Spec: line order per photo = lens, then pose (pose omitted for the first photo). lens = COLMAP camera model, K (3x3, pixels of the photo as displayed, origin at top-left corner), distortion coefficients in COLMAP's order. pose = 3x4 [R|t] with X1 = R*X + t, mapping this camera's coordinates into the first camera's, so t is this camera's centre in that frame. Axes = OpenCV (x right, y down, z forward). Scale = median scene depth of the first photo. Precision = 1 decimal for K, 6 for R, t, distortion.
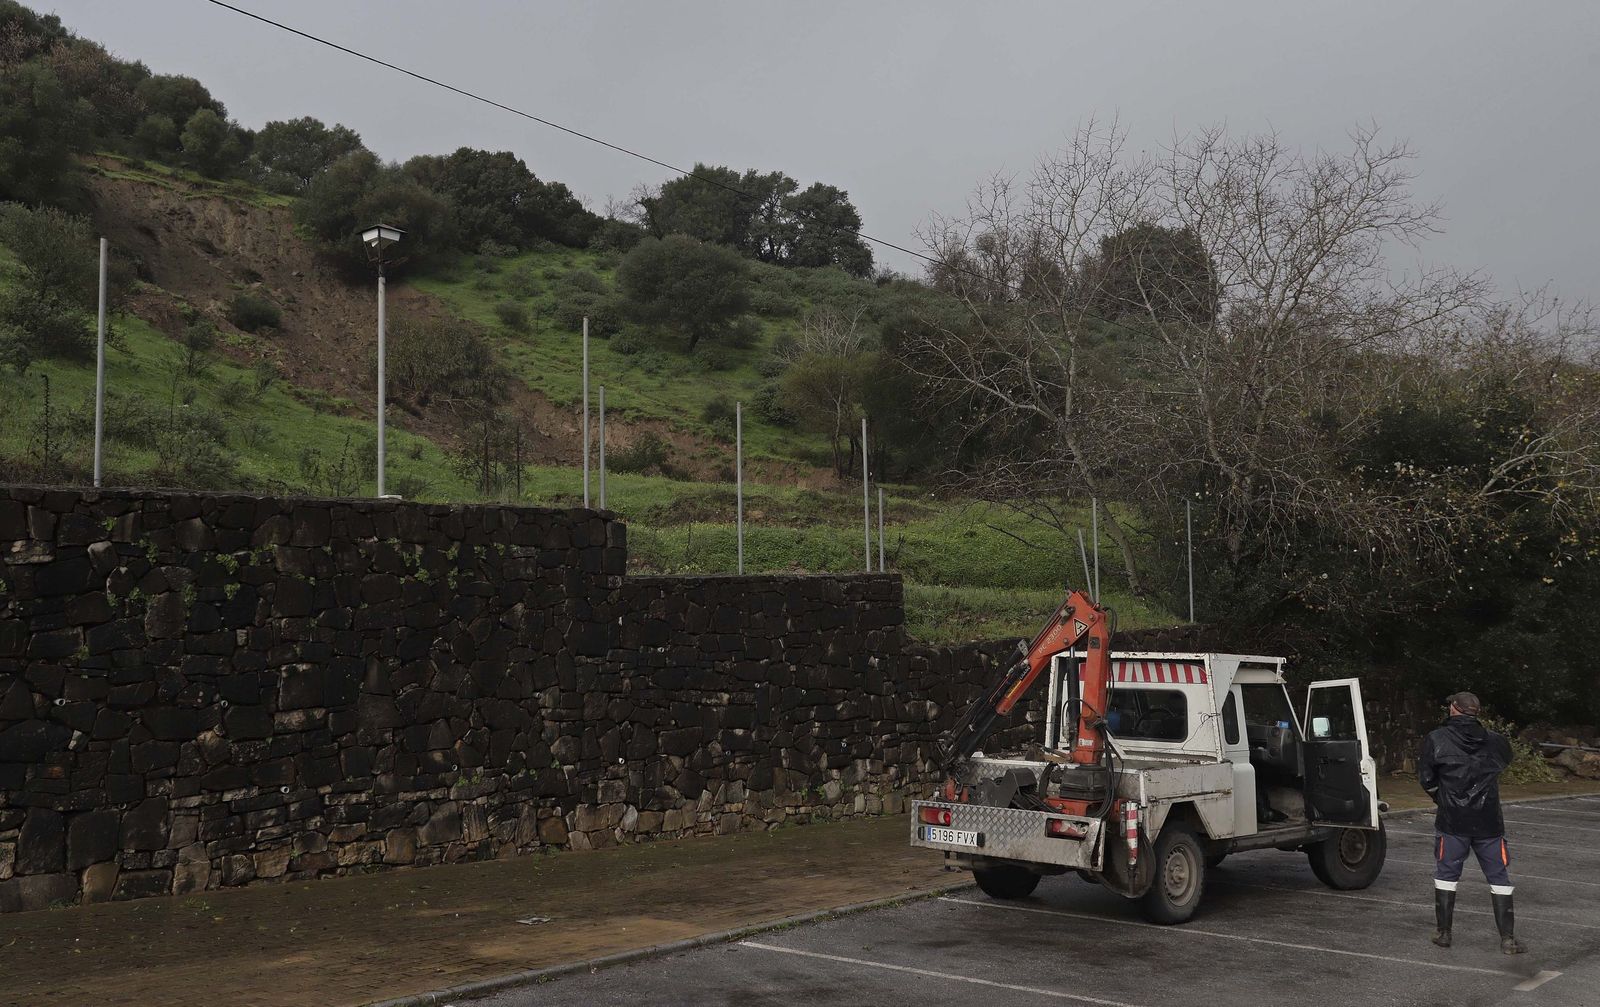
lens RADIAL K [[1395.4, 0, 796.8], [0, 1395.4, 472.5], [0, 0, 1]] dist [-0.046821, 0.163138]
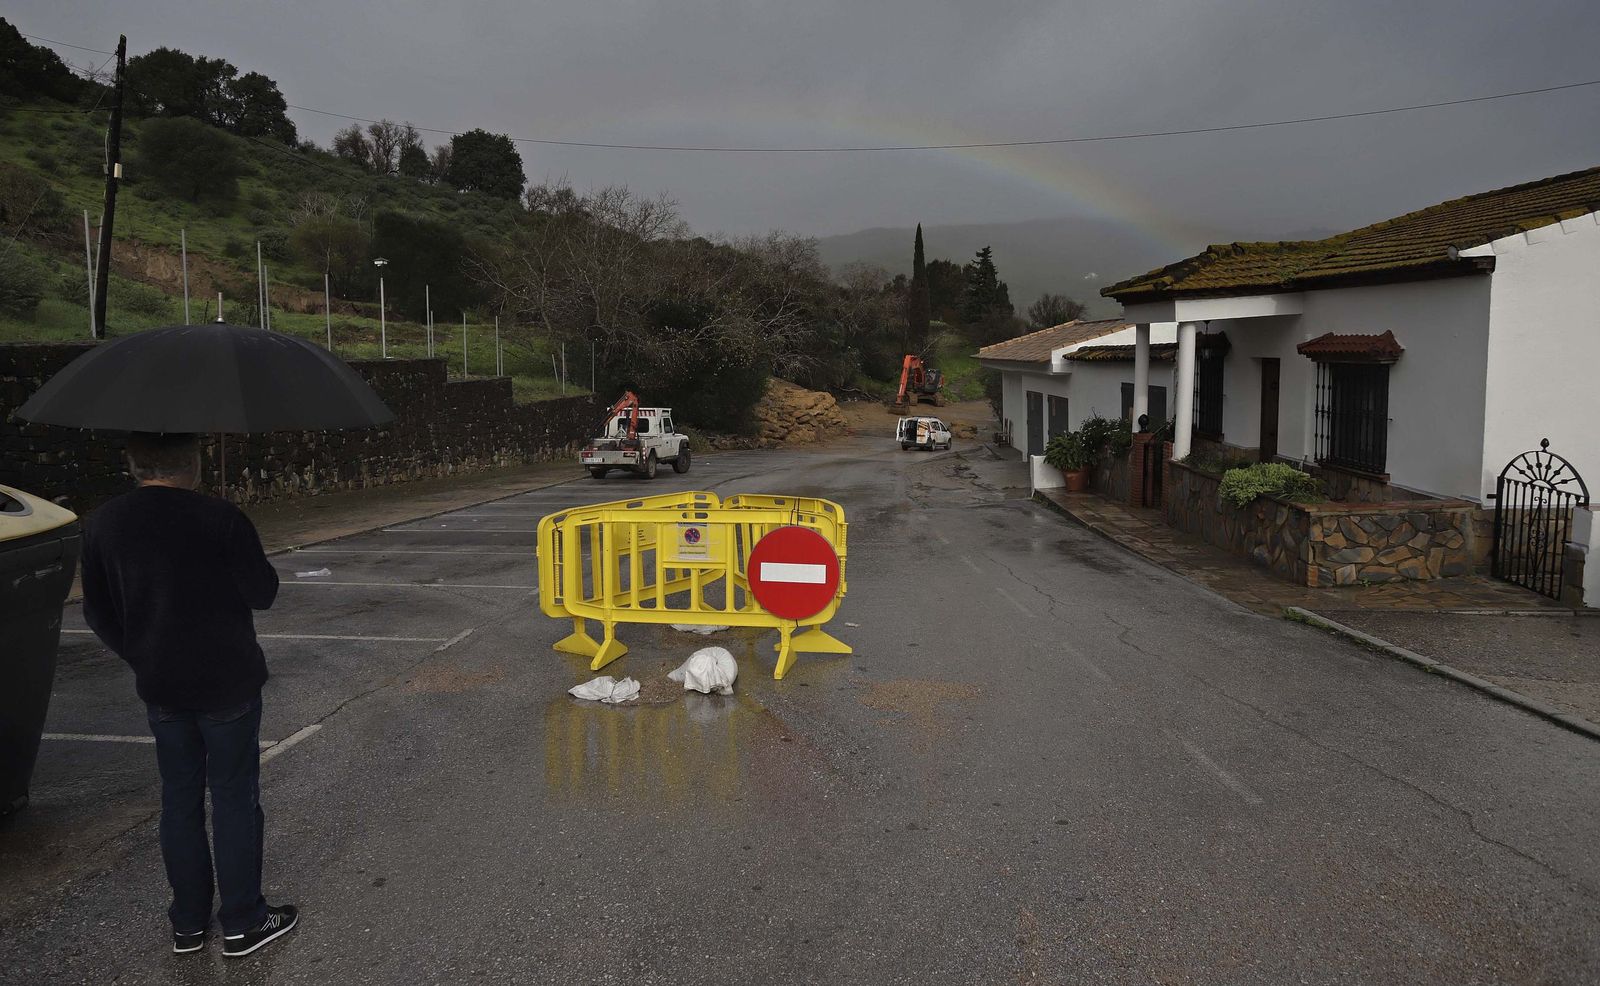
lens RADIAL K [[1359.0, 0, 800.0], [0, 1359.0, 493.0], [0, 0, 1]] dist [-0.002123, 0.004286]
pose [[0.818161, -0.053195, 0.572523, -0.358872], [-0.064731, 0.980860, 0.183639, -0.081636], [-0.571334, -0.187306, 0.799058, -0.519986]]
